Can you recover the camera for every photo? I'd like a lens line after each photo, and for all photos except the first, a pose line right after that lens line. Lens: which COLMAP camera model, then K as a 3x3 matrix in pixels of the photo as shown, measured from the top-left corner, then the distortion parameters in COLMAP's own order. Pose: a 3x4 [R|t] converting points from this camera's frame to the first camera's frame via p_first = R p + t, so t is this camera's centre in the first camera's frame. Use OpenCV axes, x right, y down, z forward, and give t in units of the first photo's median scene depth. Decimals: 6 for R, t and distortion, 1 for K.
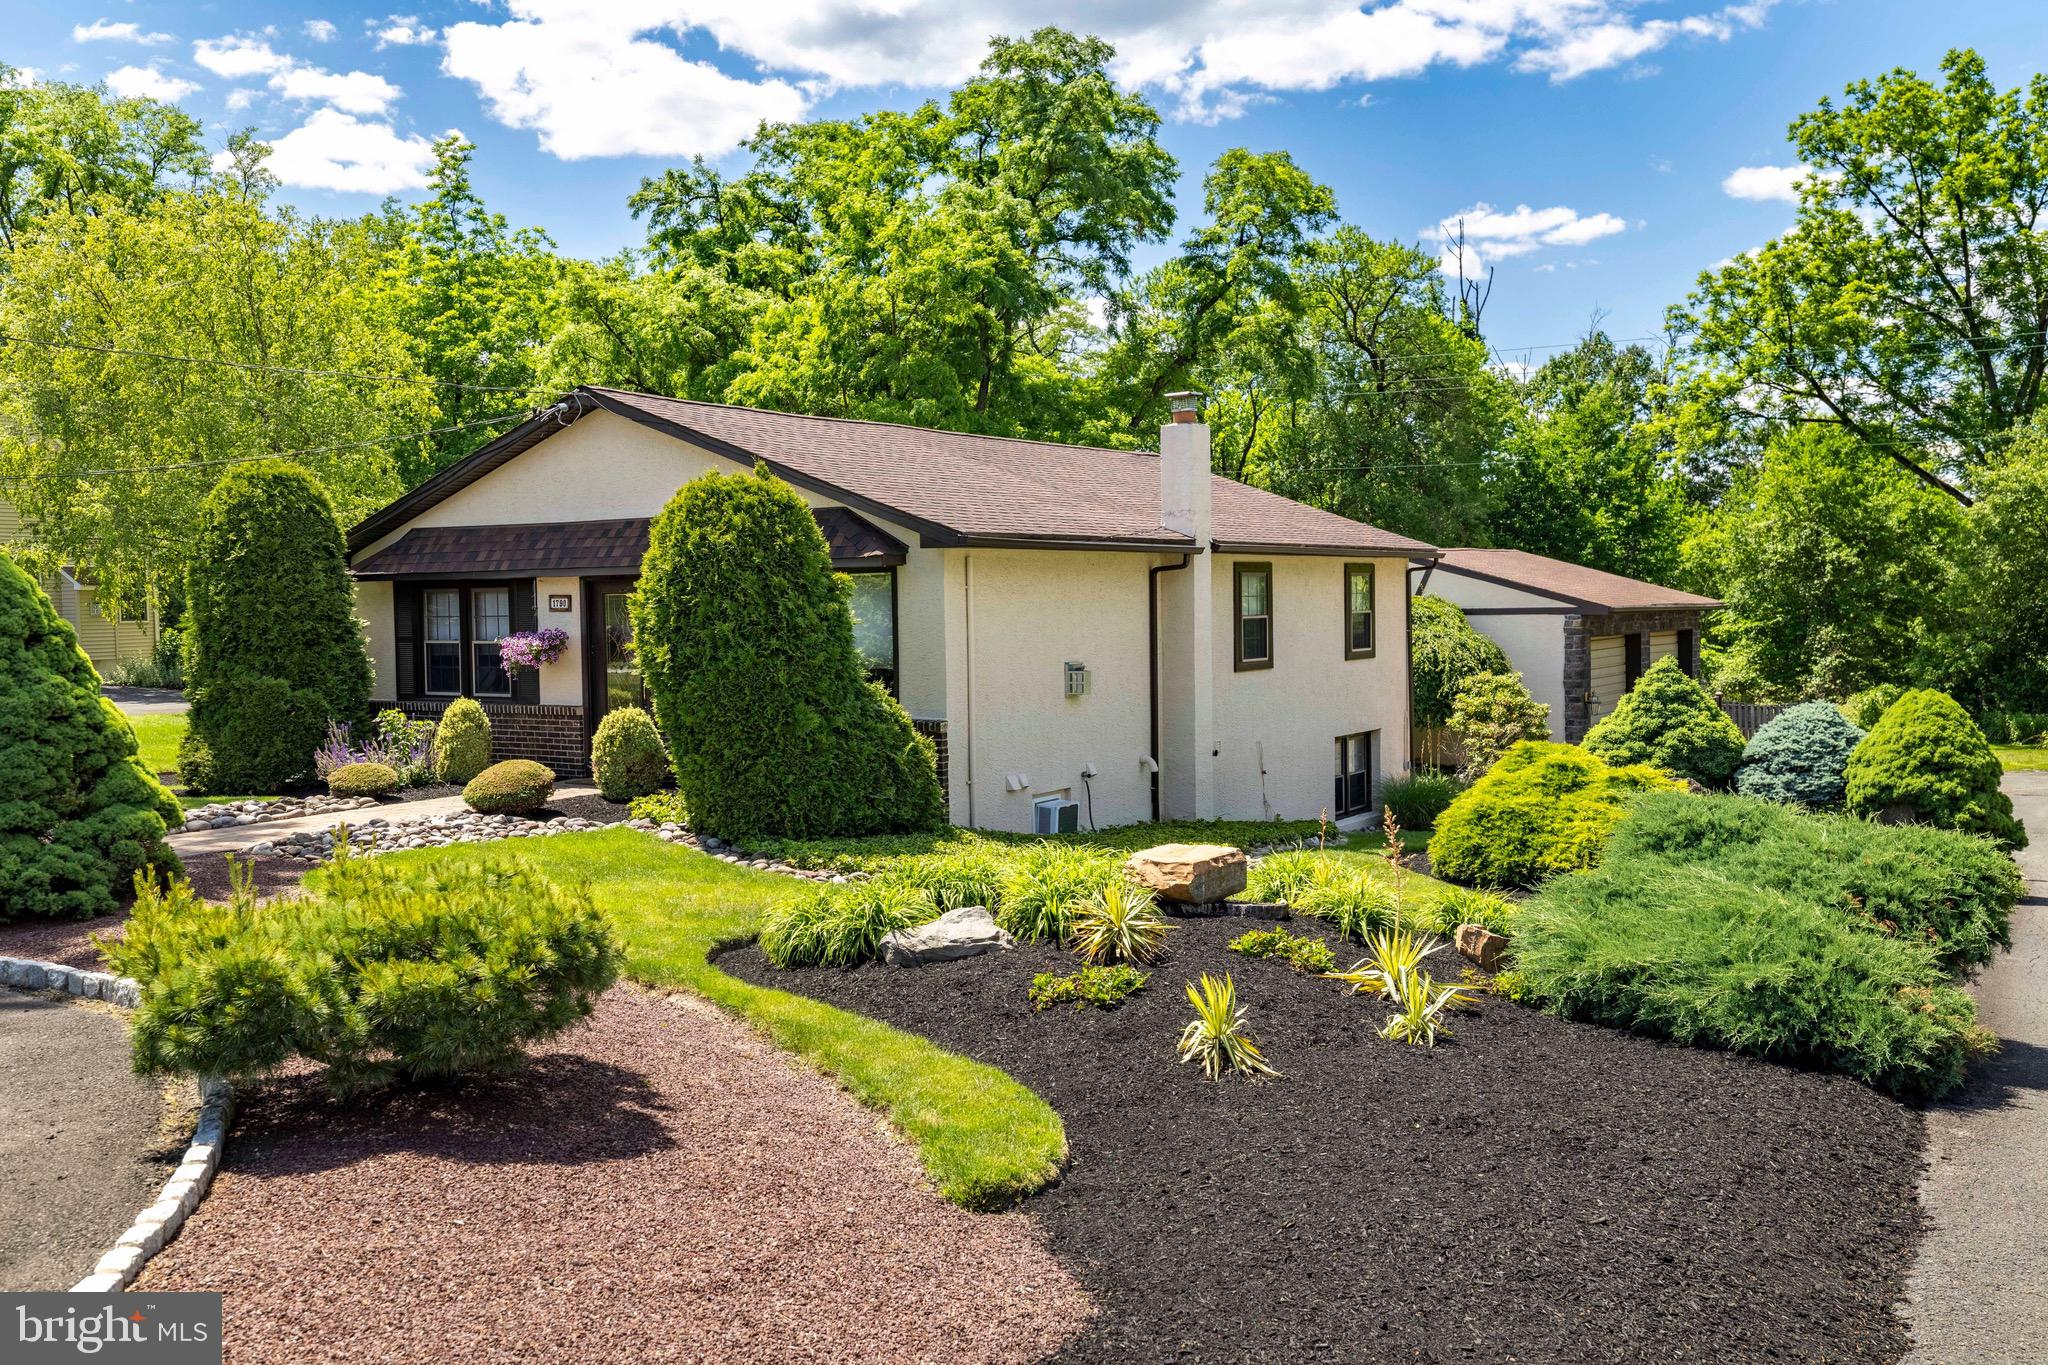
lens RADIAL K [[1790.0, 0, 1012.5], [0, 1790.0, 663.5], [0, 0, 1]] dist [0.007915, -0.017597]
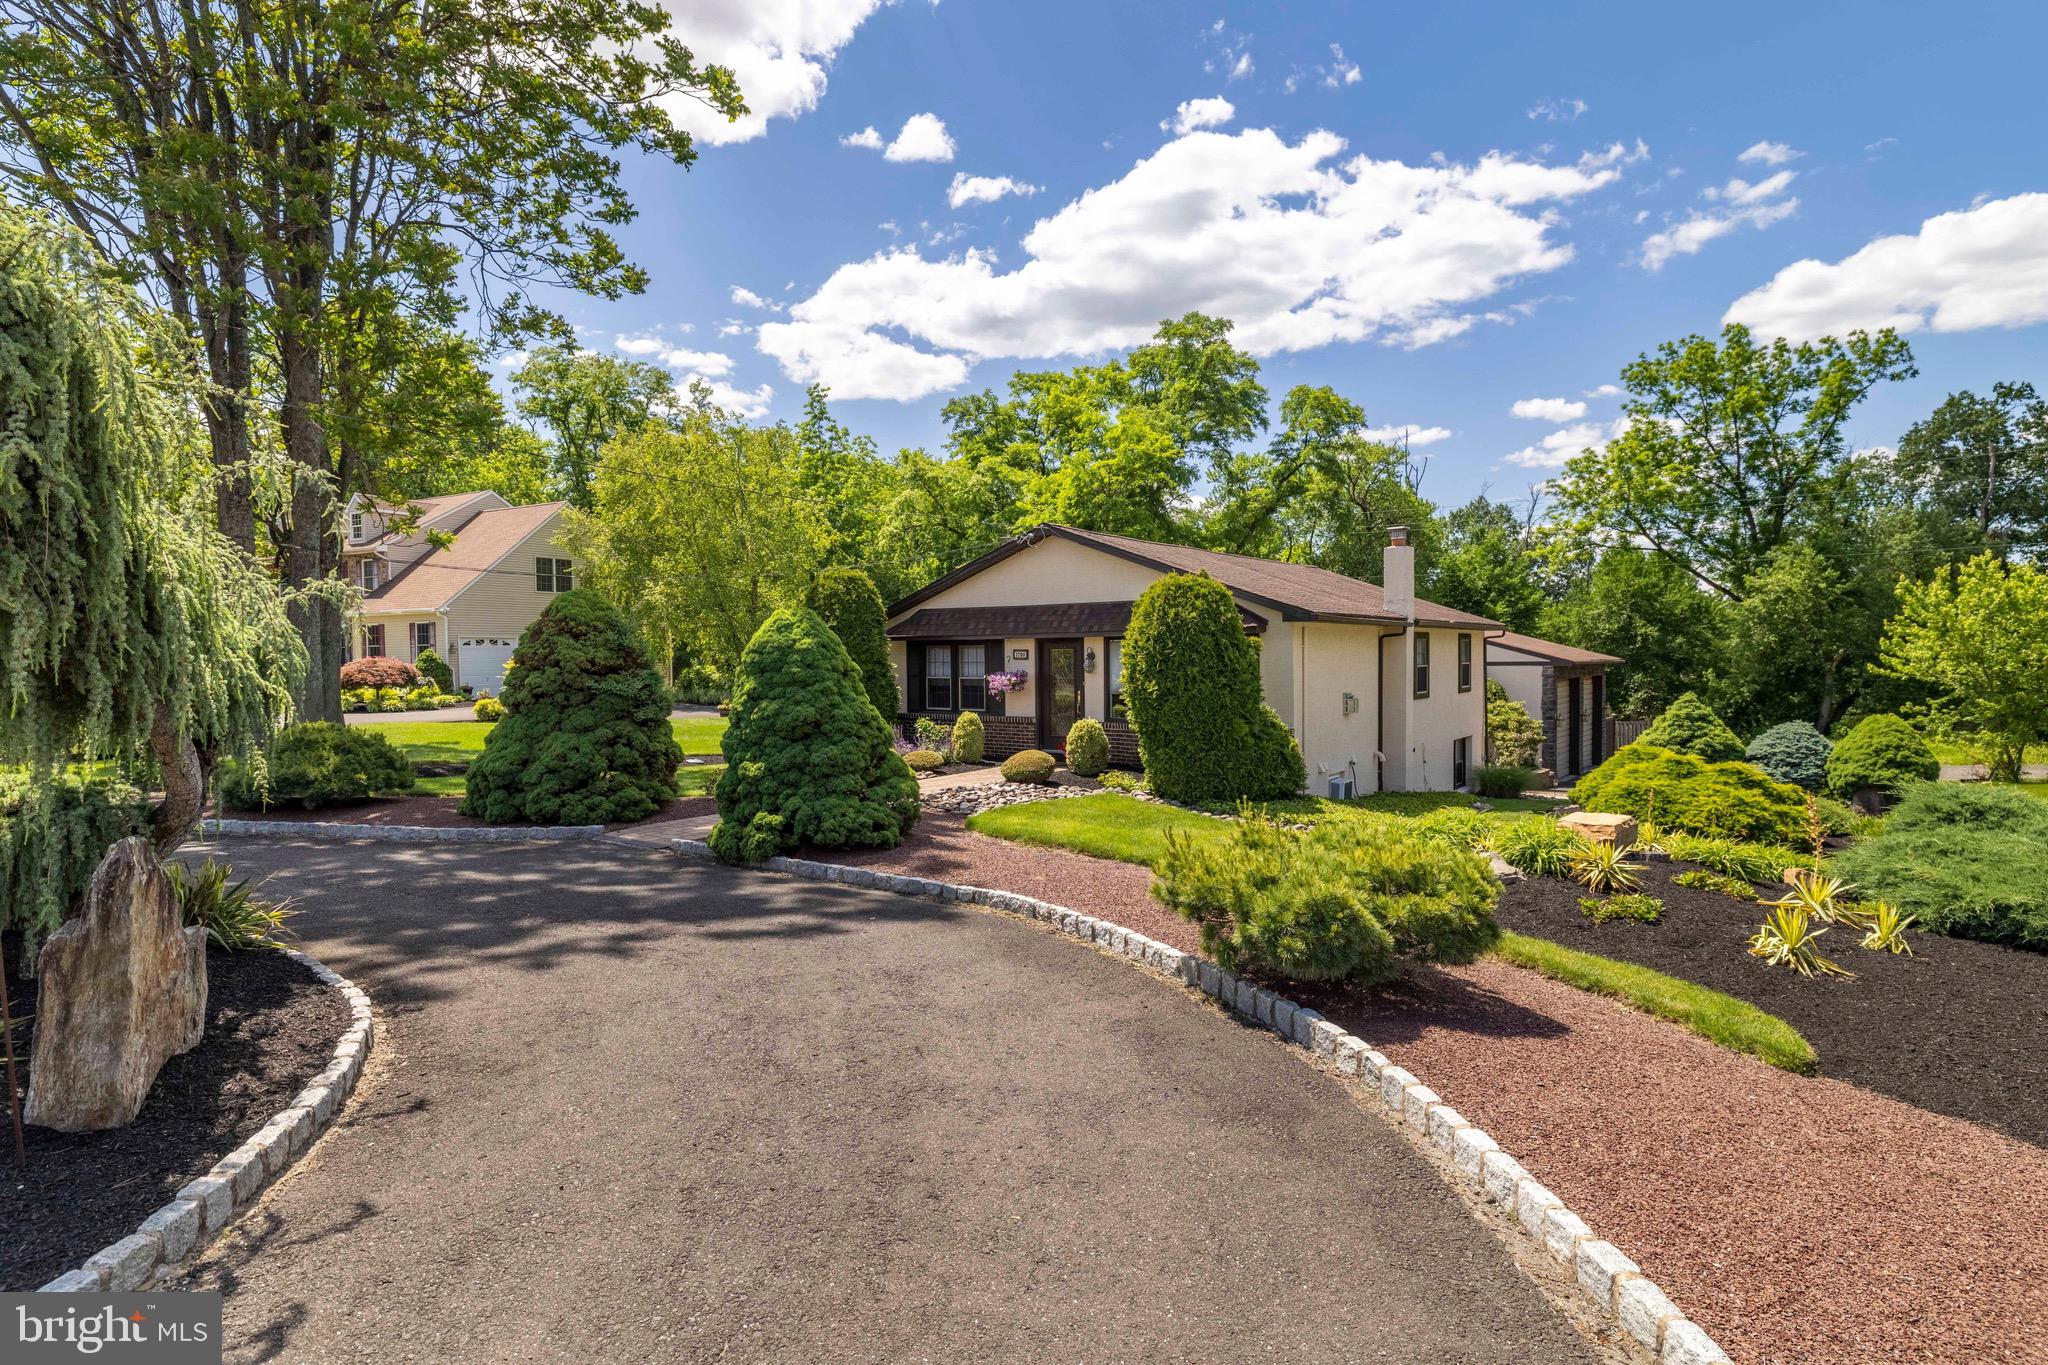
lens RADIAL K [[1046.4, 0, 1022.4], [0, 1046.4, 687.2], [0, 0, 1]] dist [-0.006011, 0.005818]
pose [[0.998269, 0.008054, -0.058266, -0.179169], [-0.008323, 0.999956, -0.004374, 0.000412], [0.058228, 0.004851, 0.998292, 0.035900]]
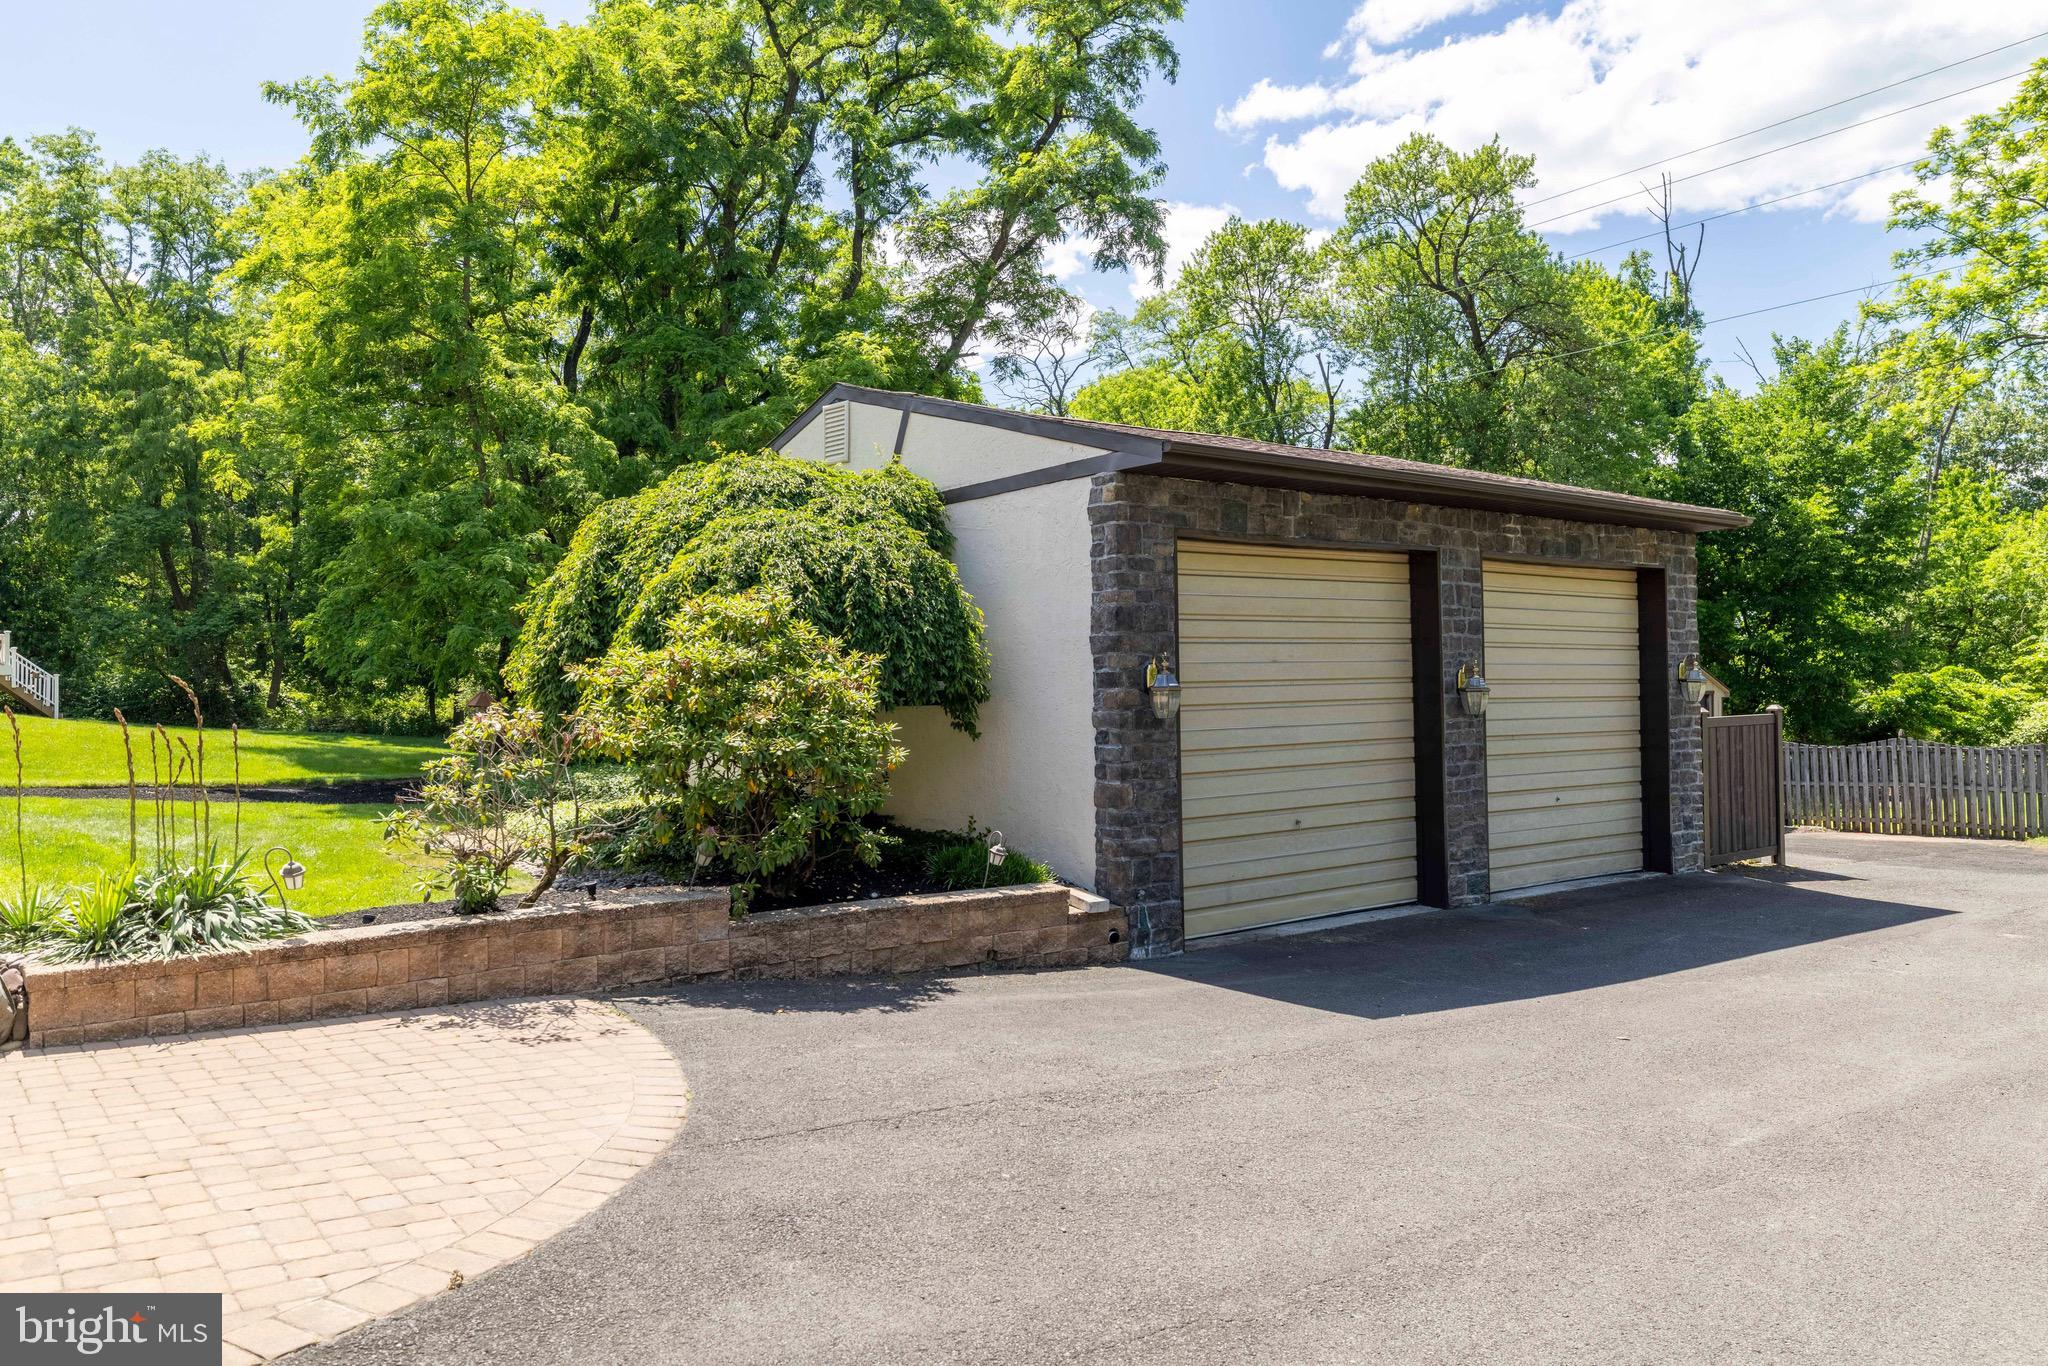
lens RADIAL K [[1434.1, 0, 1018.4], [0, 1434.1, 673.3], [0, 0, 1]] dist [0.002072, -0.009383]
pose [[0.951638, -0.004147, -0.307194, 0.645382], [-0.009859, 0.998982, -0.044029, 0.053754], [0.307063, 0.044928, 0.950628, 1.120457]]
